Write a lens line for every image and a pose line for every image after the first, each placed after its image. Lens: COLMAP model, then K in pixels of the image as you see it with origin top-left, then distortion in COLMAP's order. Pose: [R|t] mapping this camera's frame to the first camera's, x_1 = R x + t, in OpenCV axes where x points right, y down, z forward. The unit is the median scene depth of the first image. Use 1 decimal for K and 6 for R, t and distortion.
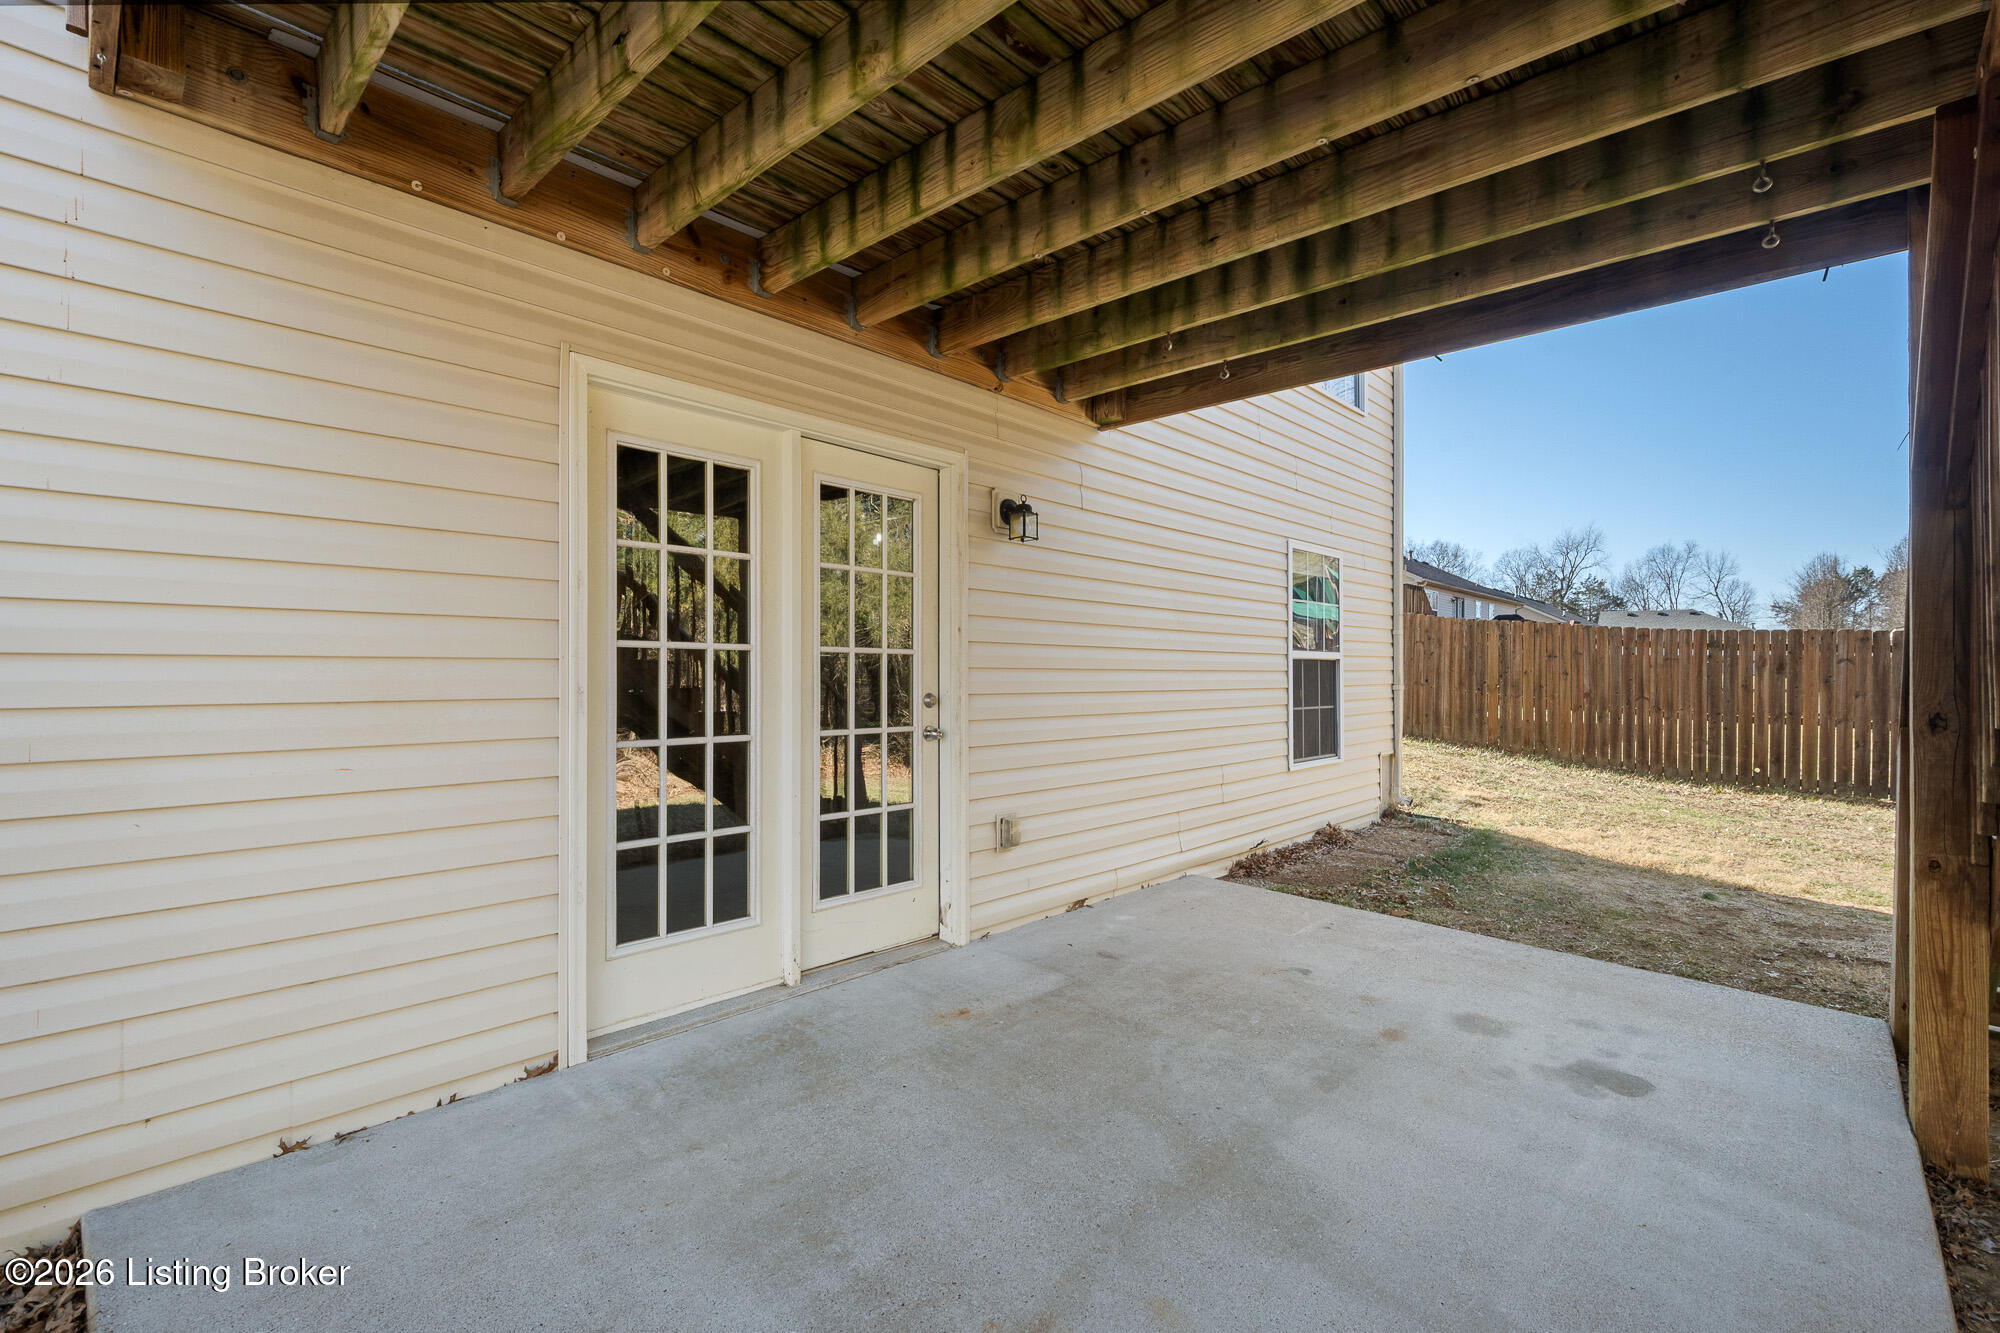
lens RADIAL K [[900.7, 0, 999.3], [0, 900.7, 673.2], [0, 0, 1]] dist [-0.000323, -0.000058]
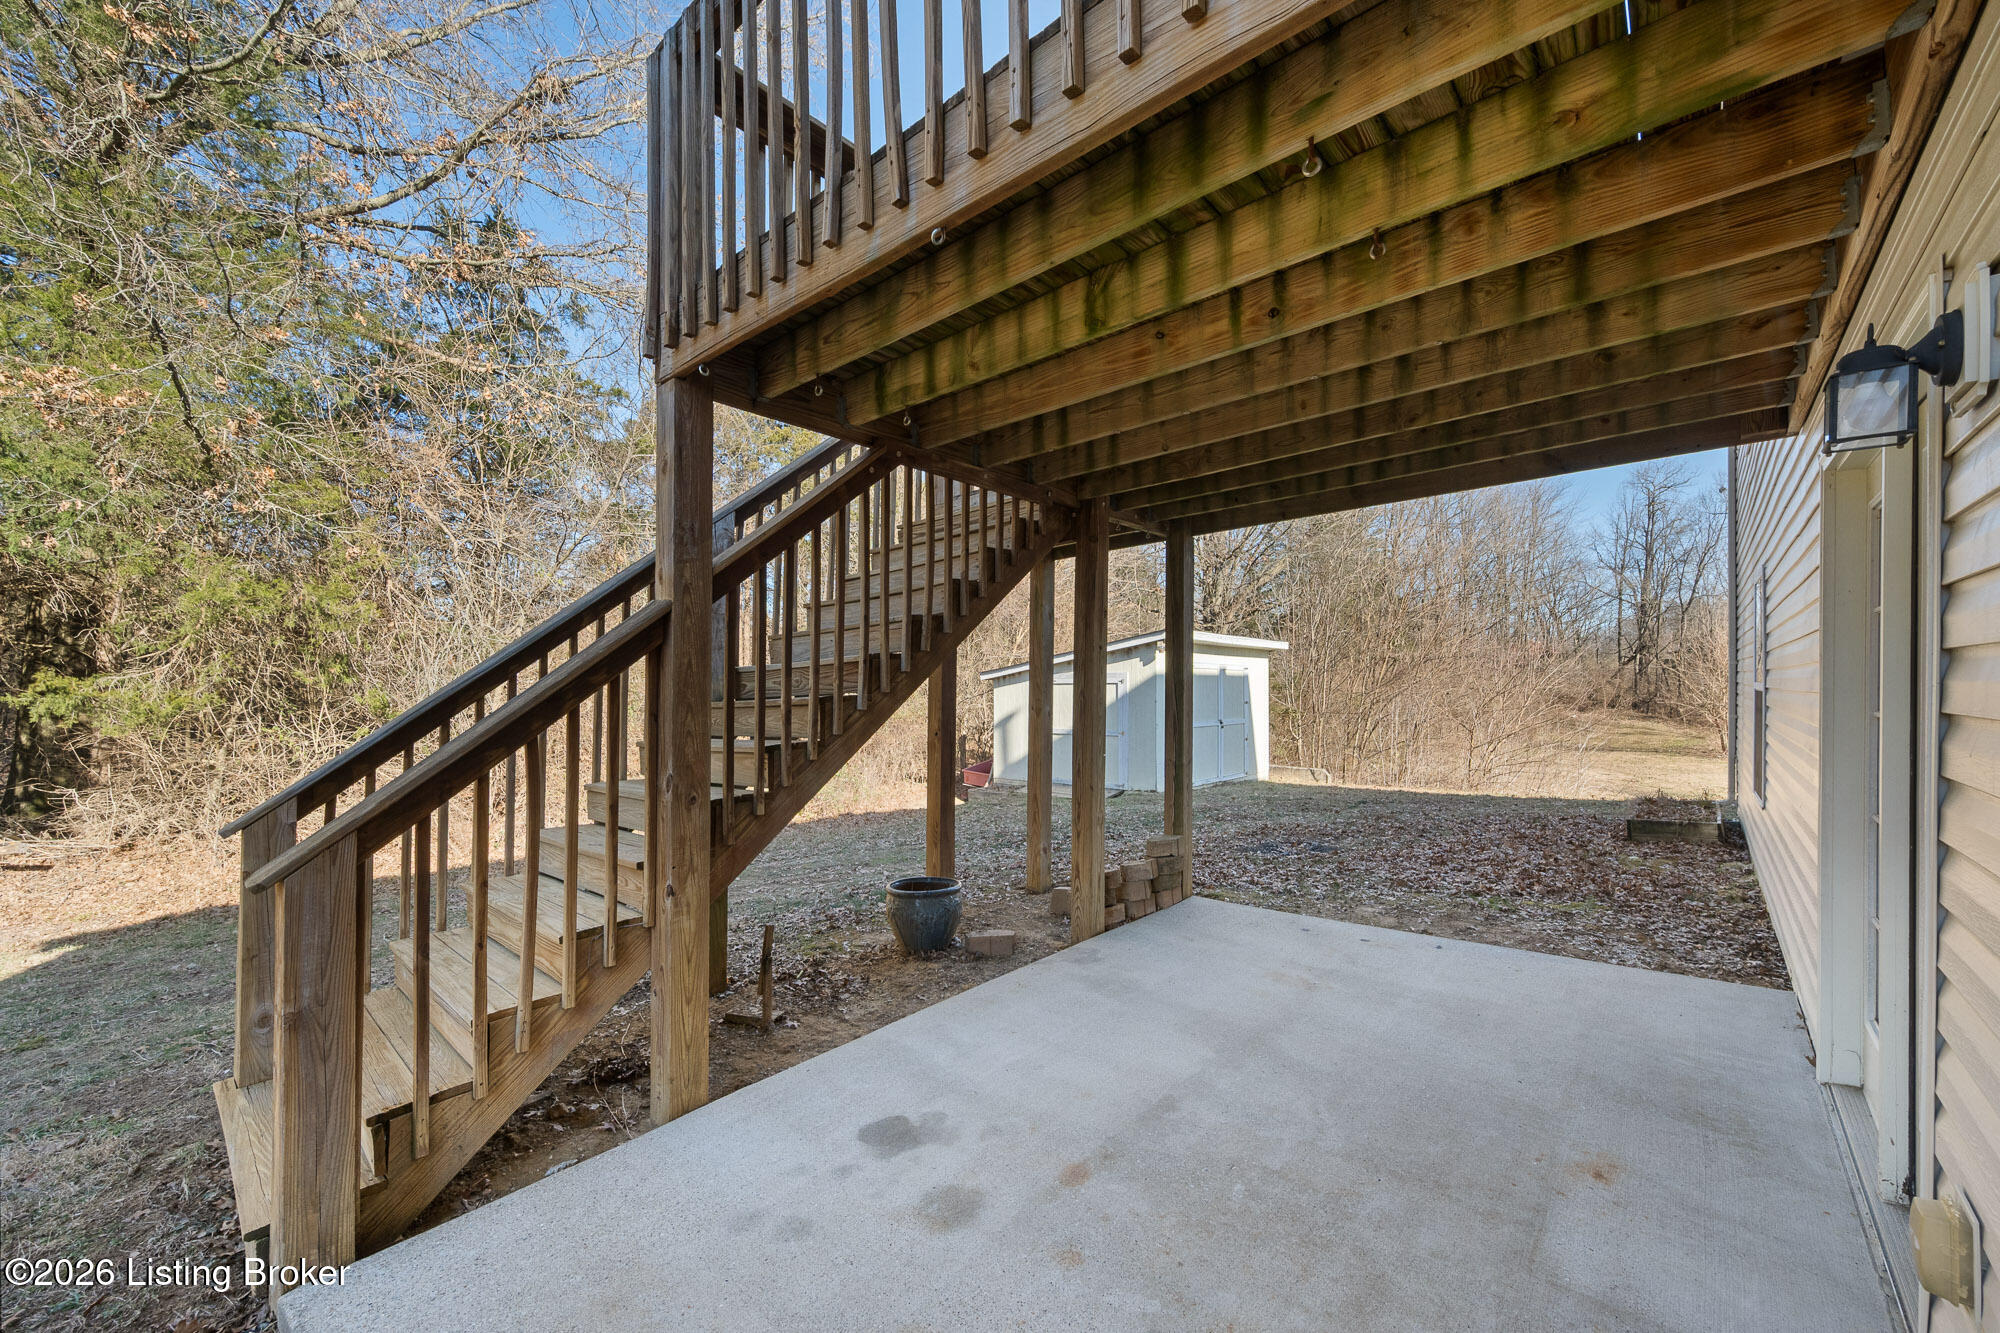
lens RADIAL K [[783.4, 0, 1000.0], [0, 783.4, 679.9], [0, 0, 1]] dist [-0.000679, 0.000003]
pose [[-0.999583, 0.001750, -0.028813, 0.528329], [0.001871, 0.999990, -0.004165, -0.062943], [0.028805, -0.004217, -0.999576, 1.740139]]
